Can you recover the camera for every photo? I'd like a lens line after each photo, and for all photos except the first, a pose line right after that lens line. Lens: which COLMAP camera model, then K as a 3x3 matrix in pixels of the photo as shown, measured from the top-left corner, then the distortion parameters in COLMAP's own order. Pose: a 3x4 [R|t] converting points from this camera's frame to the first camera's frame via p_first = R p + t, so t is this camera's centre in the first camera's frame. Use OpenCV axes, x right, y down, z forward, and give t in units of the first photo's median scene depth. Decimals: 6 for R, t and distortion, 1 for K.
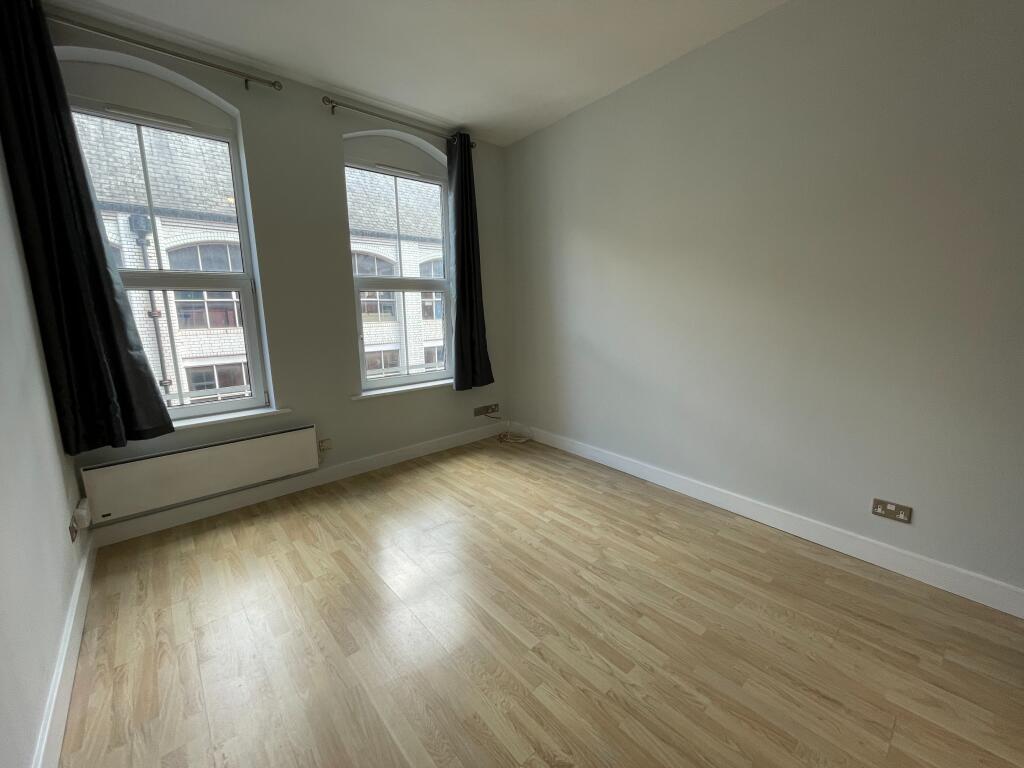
lens RADIAL K [[412.2, 0, 511.1], [0, 412.2, 378.3], [0, 0, 1]] dist [-0.003933, -0.000513]
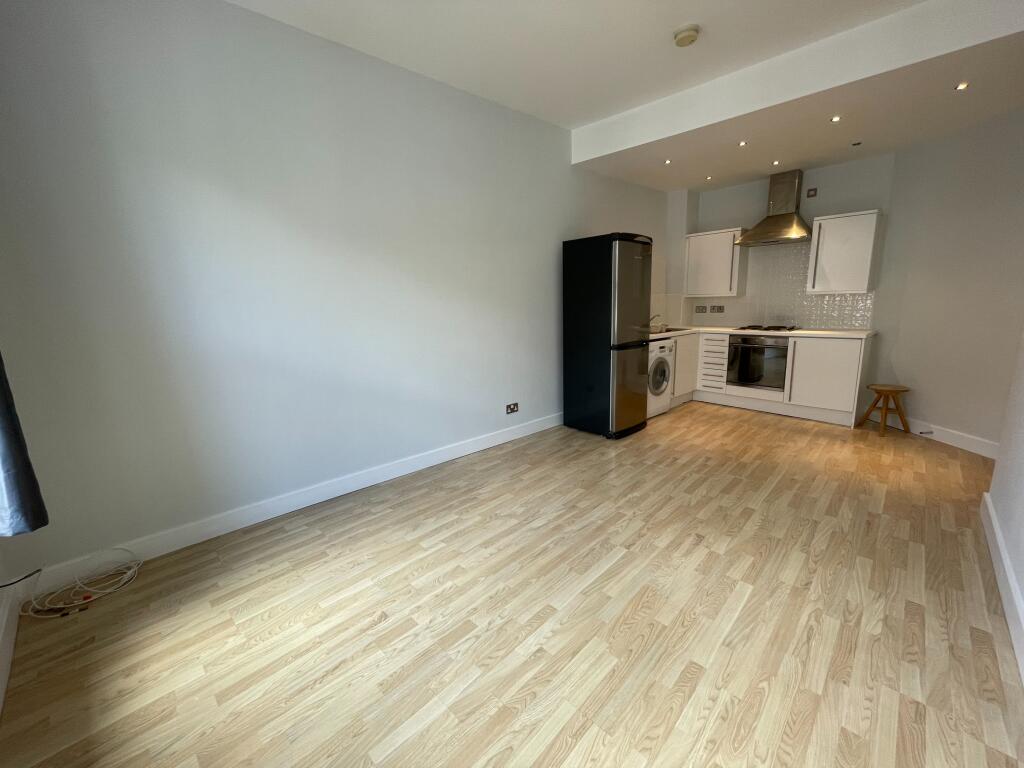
lens RADIAL K [[412.2, 0, 509.4], [0, 412.2, 388.3], [0, 0, 1]] dist [-0.003933, -0.000513]
pose [[-0.072296, -0.191519, 0.978823, -0.741917], [0.197747, 0.959156, 0.202277, -0.122979], [-0.977583, 0.208183, -0.031471, 0.861626]]
